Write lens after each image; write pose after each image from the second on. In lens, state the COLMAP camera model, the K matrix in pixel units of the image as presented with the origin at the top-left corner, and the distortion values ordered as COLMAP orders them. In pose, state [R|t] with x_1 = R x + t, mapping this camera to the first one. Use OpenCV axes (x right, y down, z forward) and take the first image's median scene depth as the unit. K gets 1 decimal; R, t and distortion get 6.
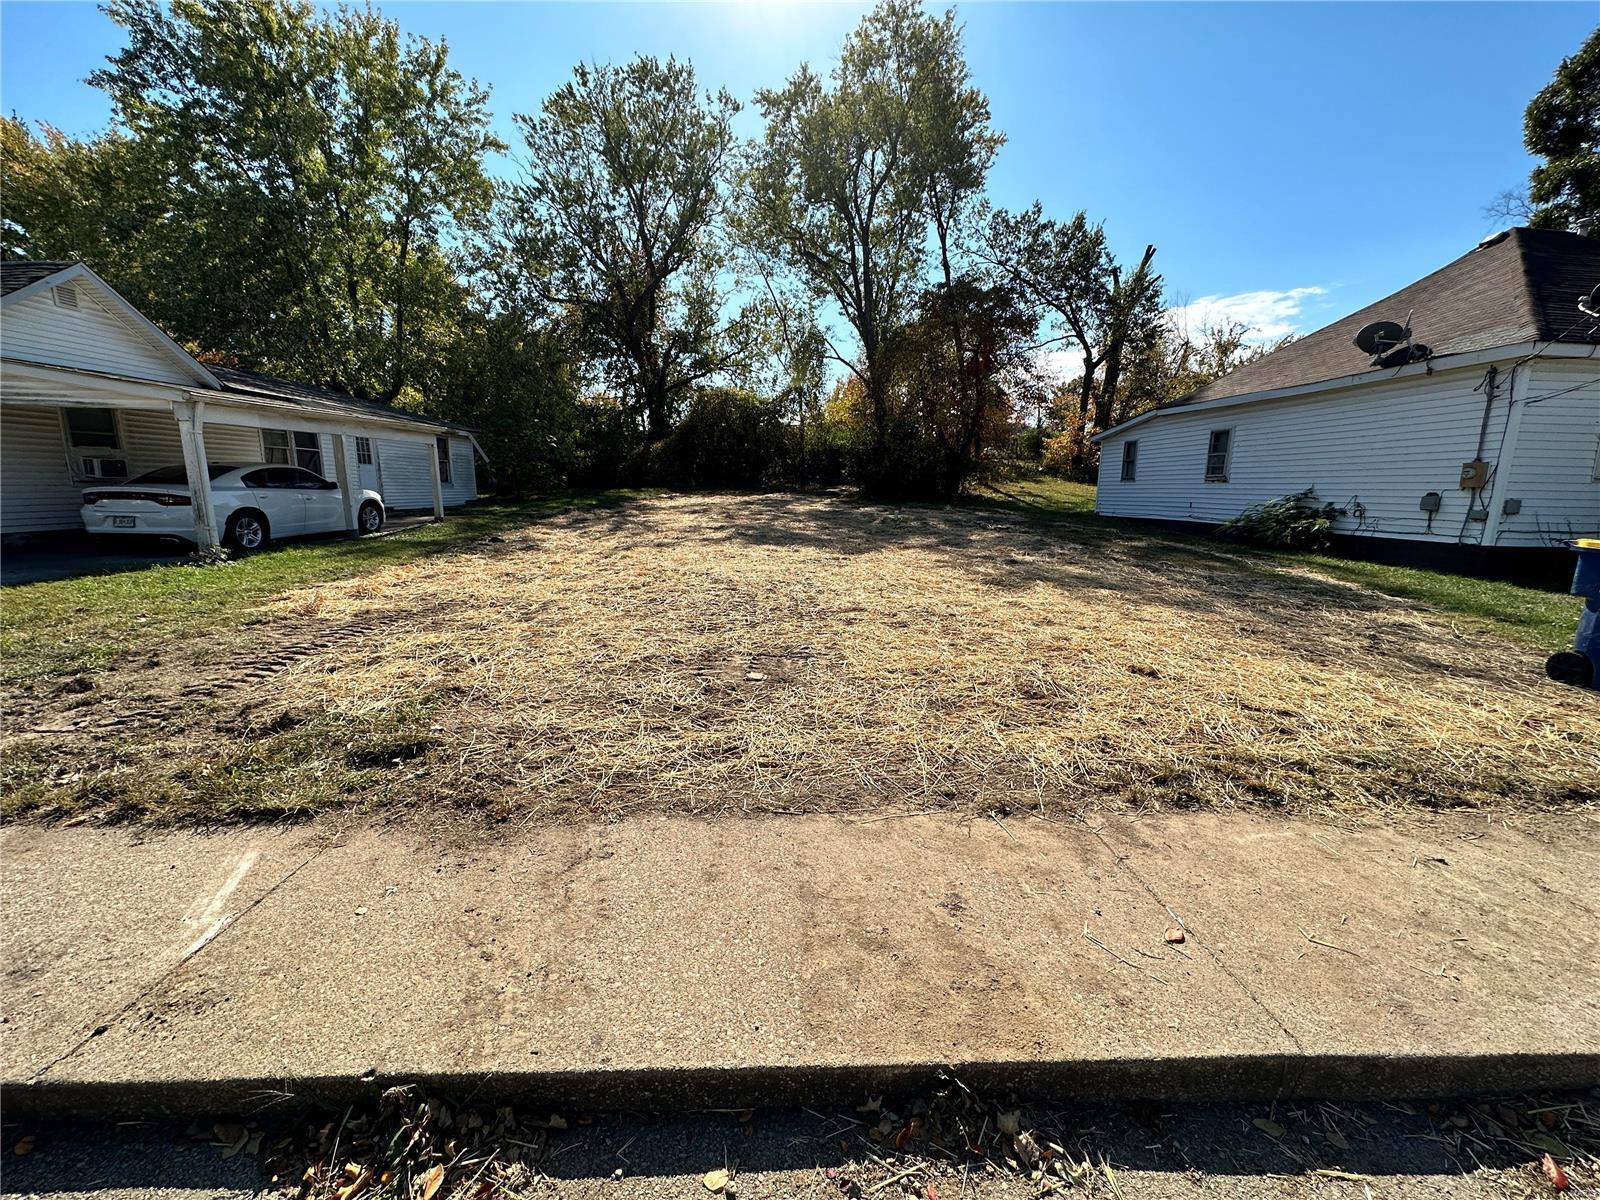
lens RADIAL K [[645.3, 0, 797.4], [0, 645.3, 600.5], [0, 0, 1]] dist [-0.001848, 0.000037]
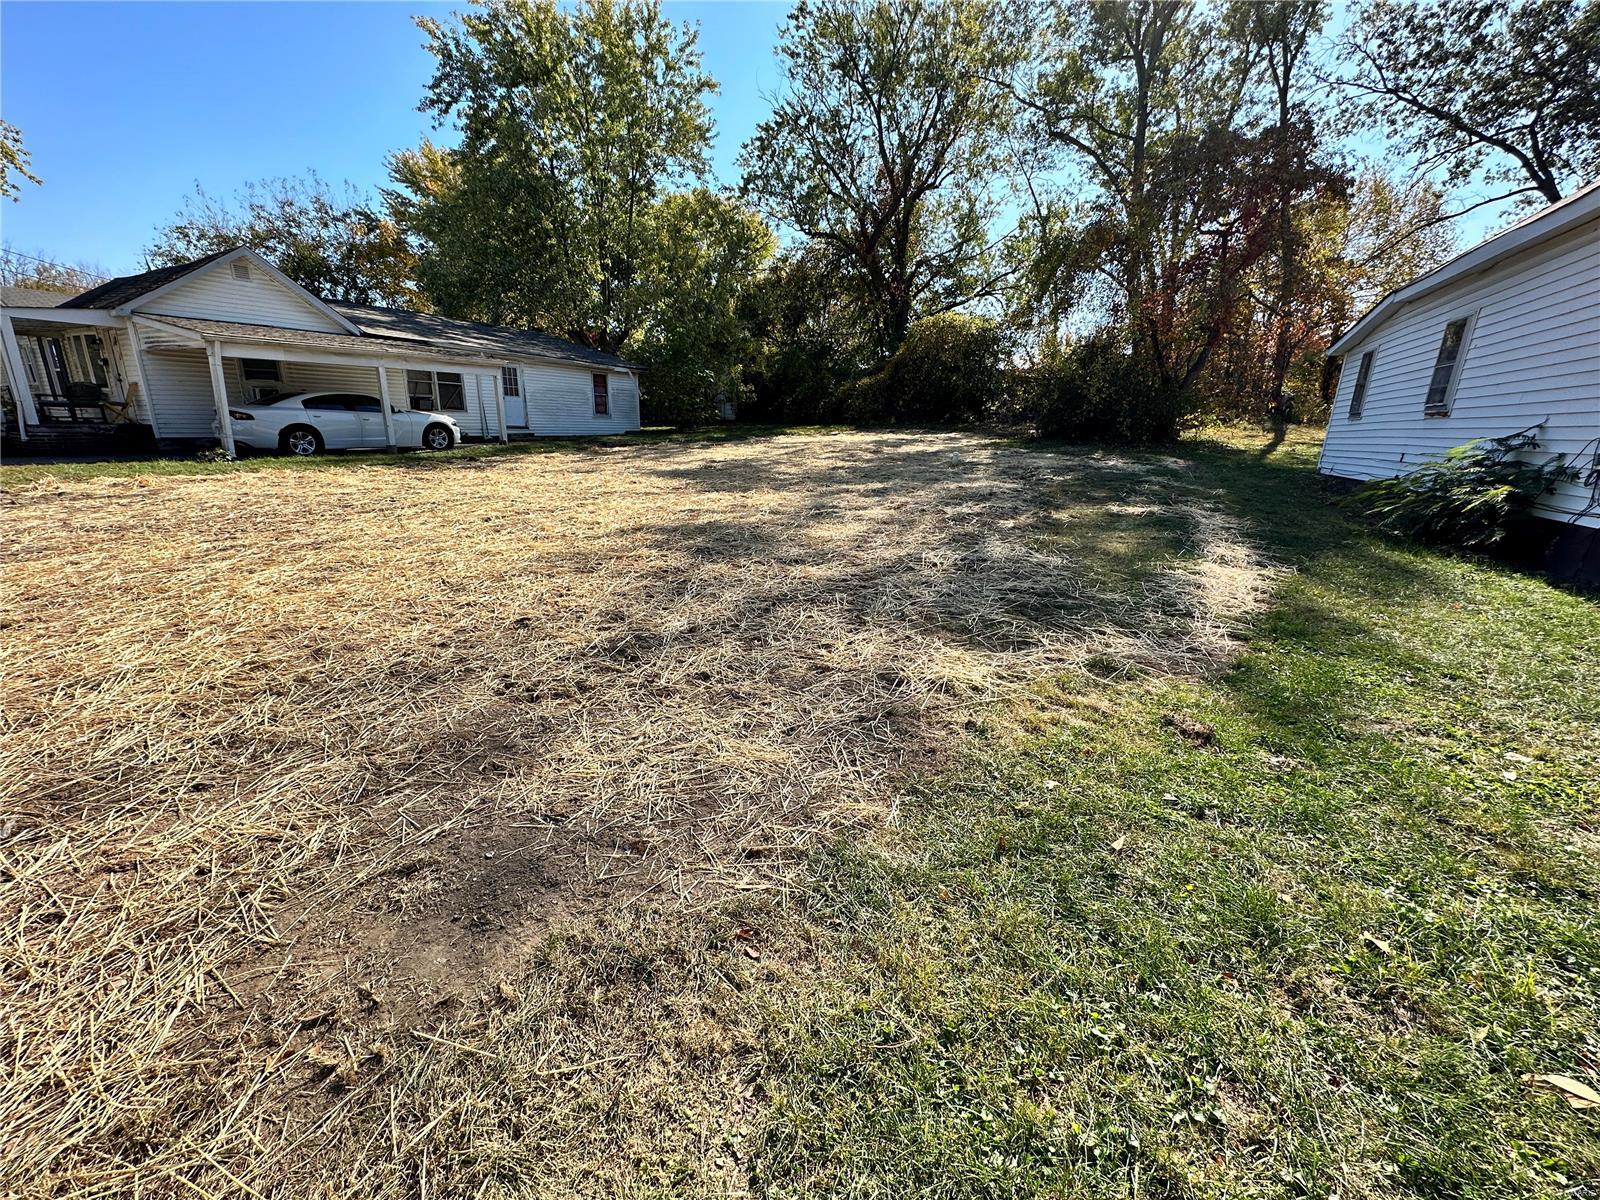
lens RADIAL K [[645.3, 0, 798.7], [0, 645.3, 603.4], [0, 0, 1]] dist [-0.001848, 0.000037]
pose [[0.854293, 0.152418, -0.496943, 0.367377], [-0.109299, 0.987342, 0.114935, -0.020883], [0.508170, -0.043873, 0.860138, 0.175337]]
